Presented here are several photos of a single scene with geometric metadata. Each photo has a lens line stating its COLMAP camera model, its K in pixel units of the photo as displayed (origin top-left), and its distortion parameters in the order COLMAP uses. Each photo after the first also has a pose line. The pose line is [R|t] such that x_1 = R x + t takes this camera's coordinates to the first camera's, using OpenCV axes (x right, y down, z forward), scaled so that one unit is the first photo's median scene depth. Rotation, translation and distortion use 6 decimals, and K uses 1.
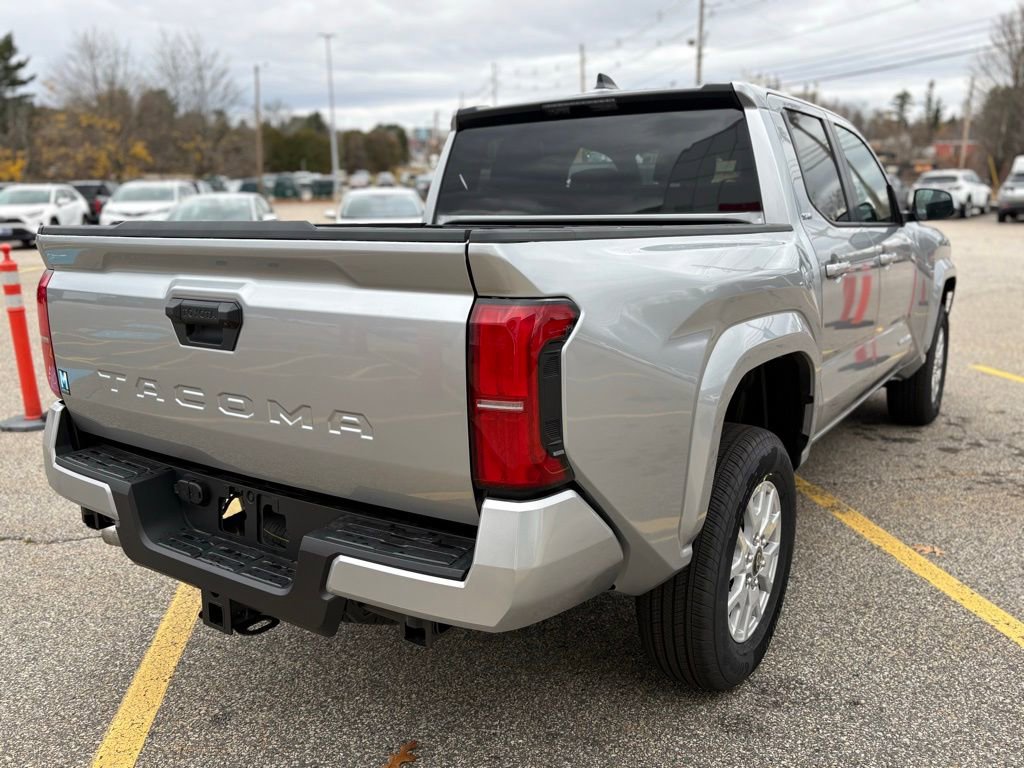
lens RADIAL K [[841.3, 0, 519.4], [0, 841.3, 385.8], [0, 0, 1]] dist [0.035542, -0.036711]
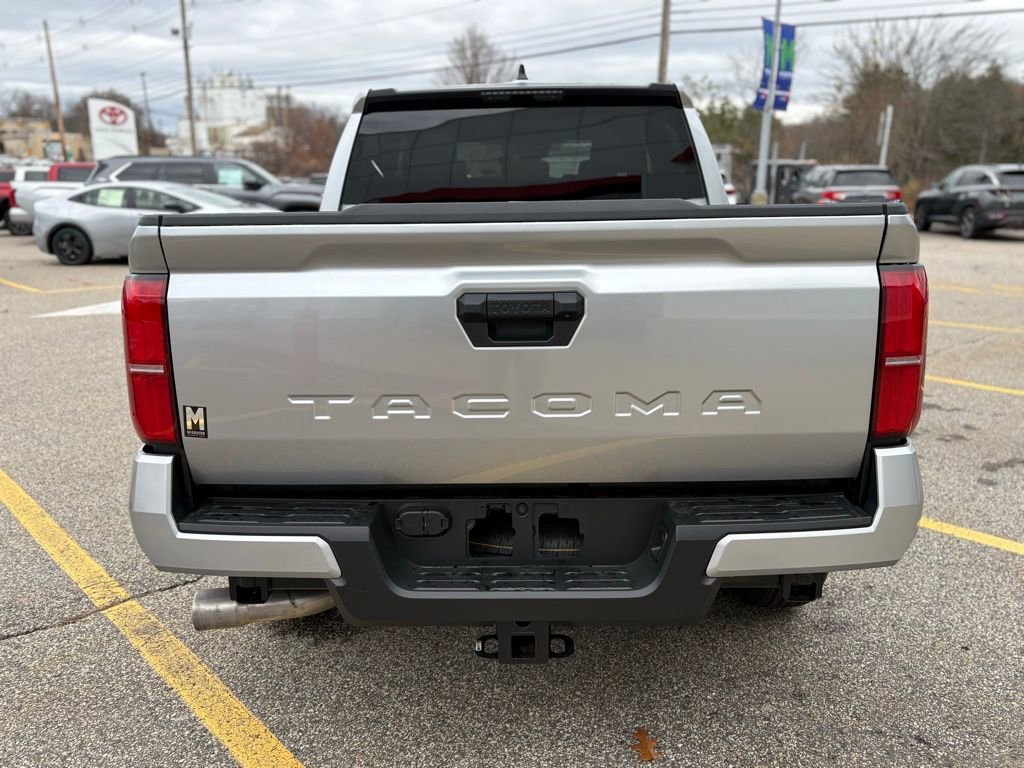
lens RADIAL K [[841.3, 0, 511.5], [0, 841.3, 385.7], [0, 0, 1]] dist [0.035542, -0.036711]
pose [[0.839251, -0.118317, 0.530715, -0.722547], [0.118393, 0.992384, 0.034020, -0.029605], [-0.530698, 0.034282, 0.846867, 0.220664]]
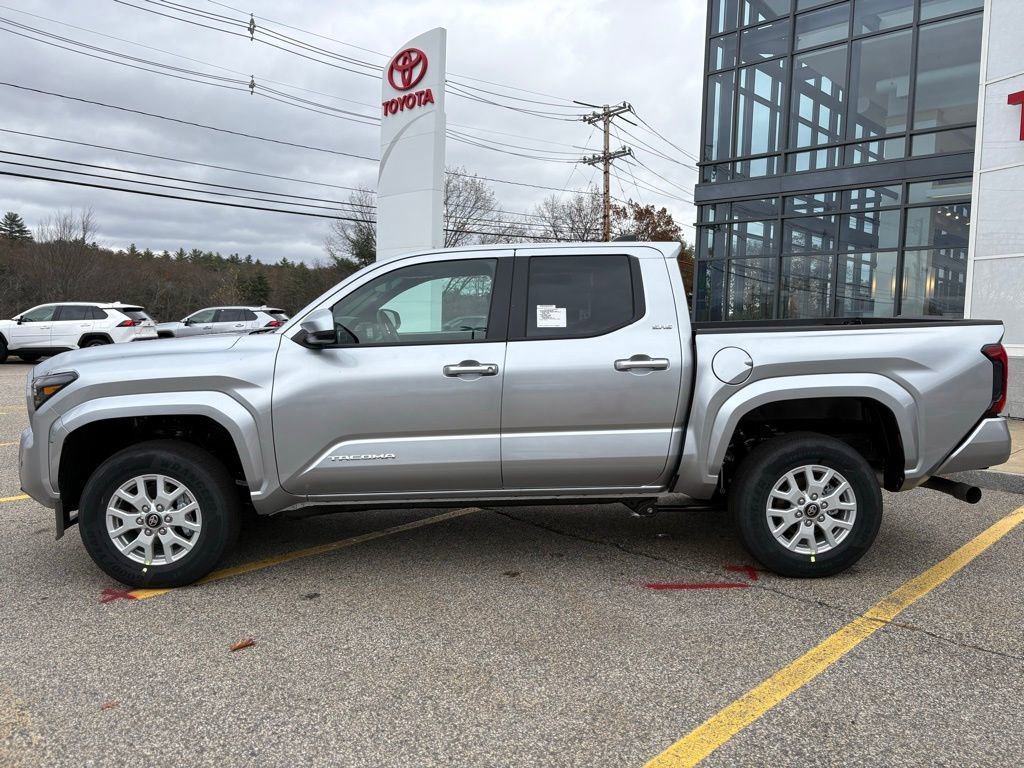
lens RADIAL K [[786.9, 0, 510.1], [0, 786.9, 384.6], [0, 0, 1]] dist [0.035681, -0.000424]
pose [[-0.586547, -0.062074, 0.807533, -1.415062], [0.185905, 0.960119, 0.208834, -0.649401], [-0.788290, 0.272615, -0.551615, 2.987731]]
